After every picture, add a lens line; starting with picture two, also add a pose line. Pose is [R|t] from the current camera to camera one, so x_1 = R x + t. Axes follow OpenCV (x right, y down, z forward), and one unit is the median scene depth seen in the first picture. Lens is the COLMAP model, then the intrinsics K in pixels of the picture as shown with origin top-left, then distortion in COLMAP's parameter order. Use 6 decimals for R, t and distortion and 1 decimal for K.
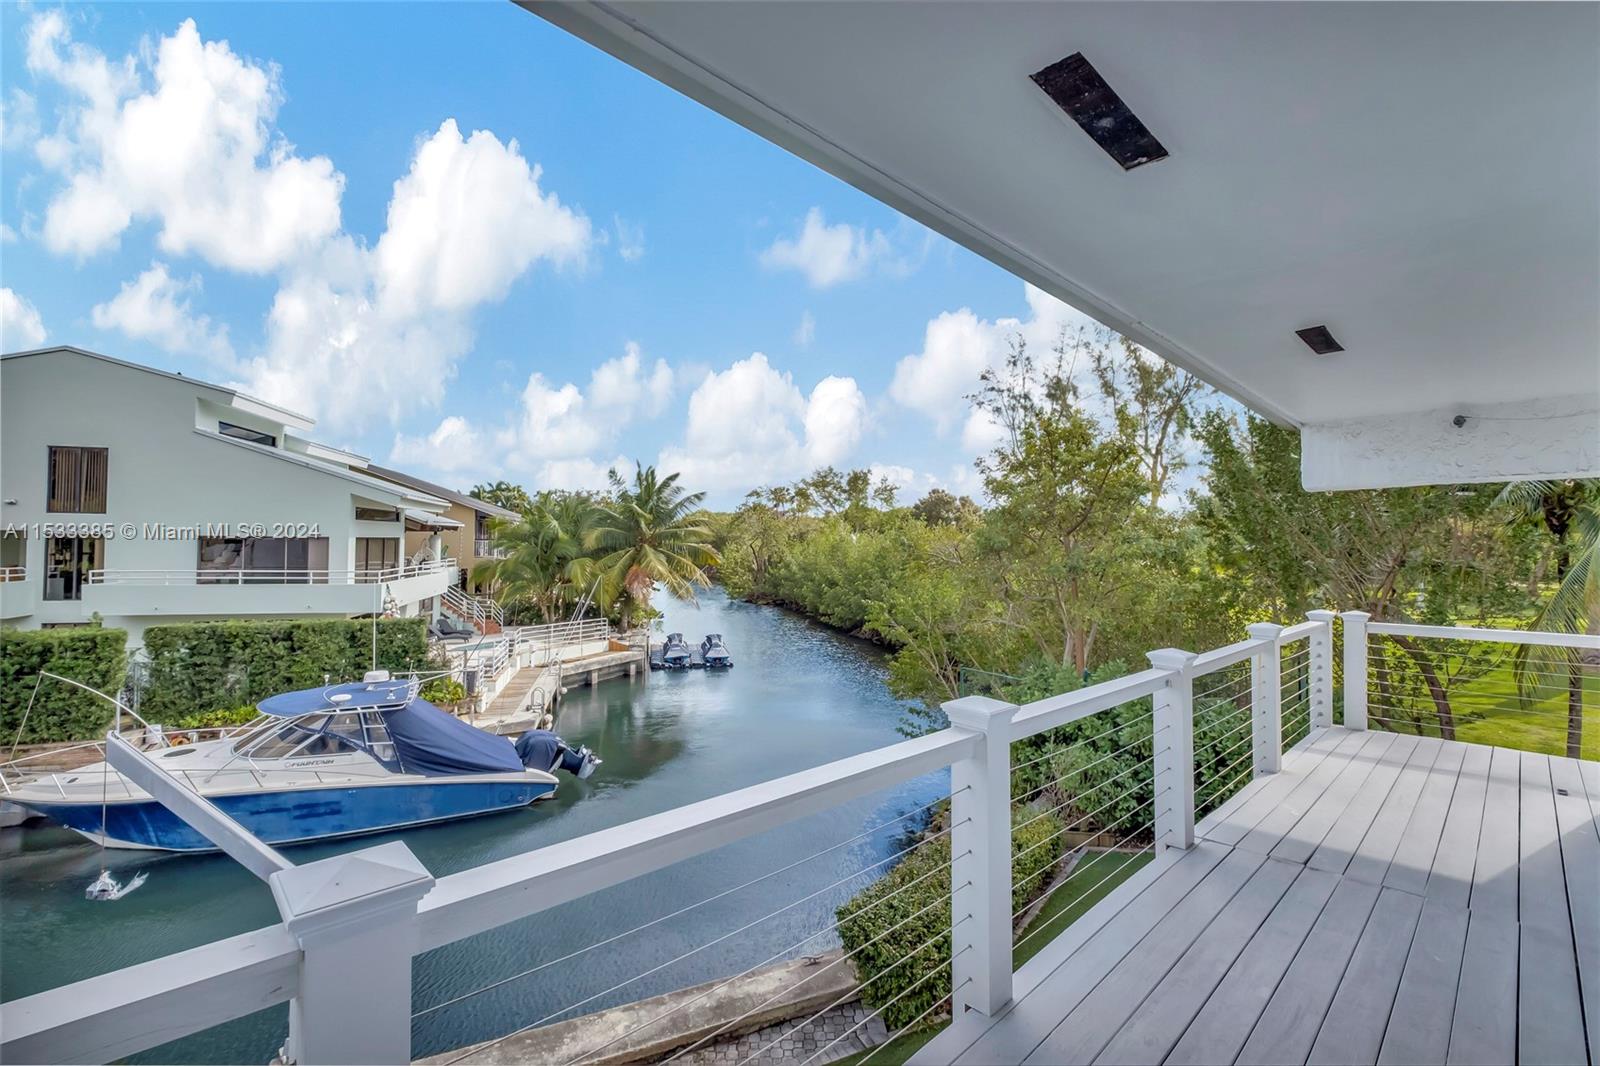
lens RADIAL K [[706.2, 0, 793.5], [0, 706.2, 518.1], [0, 0, 1]] dist [0.006250, -0.005541]
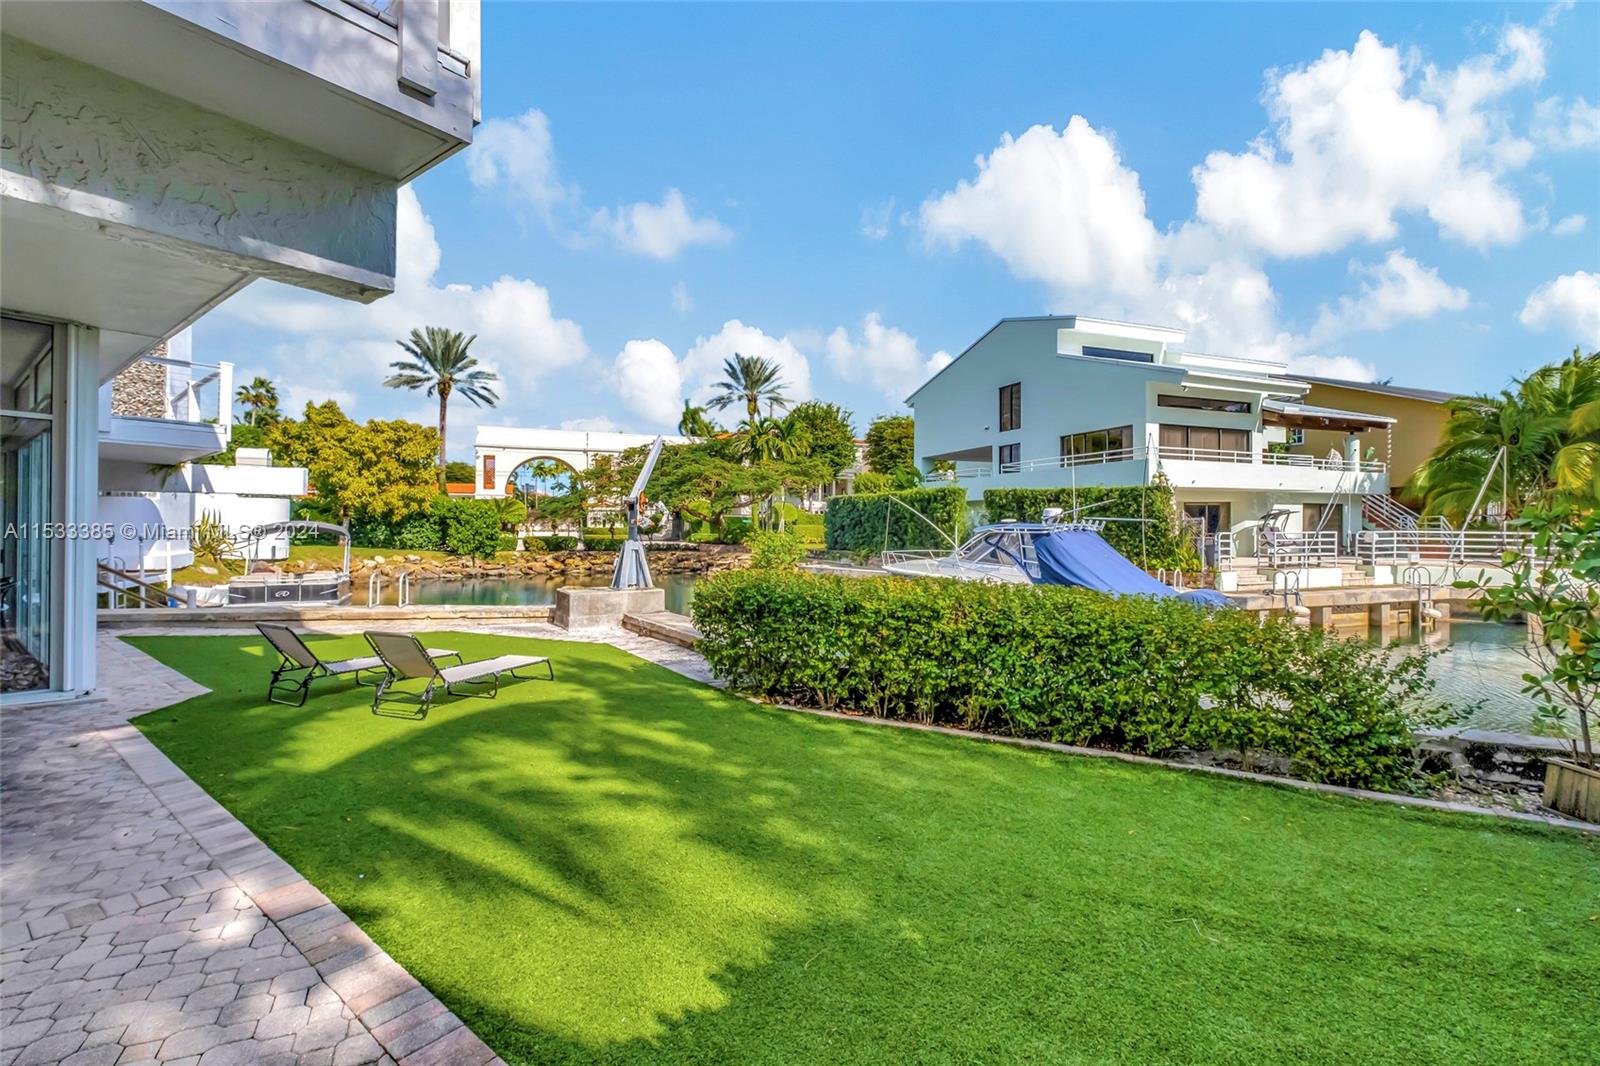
lens RADIAL K [[706.2, 0, 803.9], [0, 706.2, 518.4], [0, 0, 1]] dist [0.006250, -0.005541]
pose [[0.155549, -0.020420, -0.987617, 0.405352], [0.028558, 0.999461, -0.016167, 0.207540], [0.987415, -0.025690, 0.156048, 0.371590]]
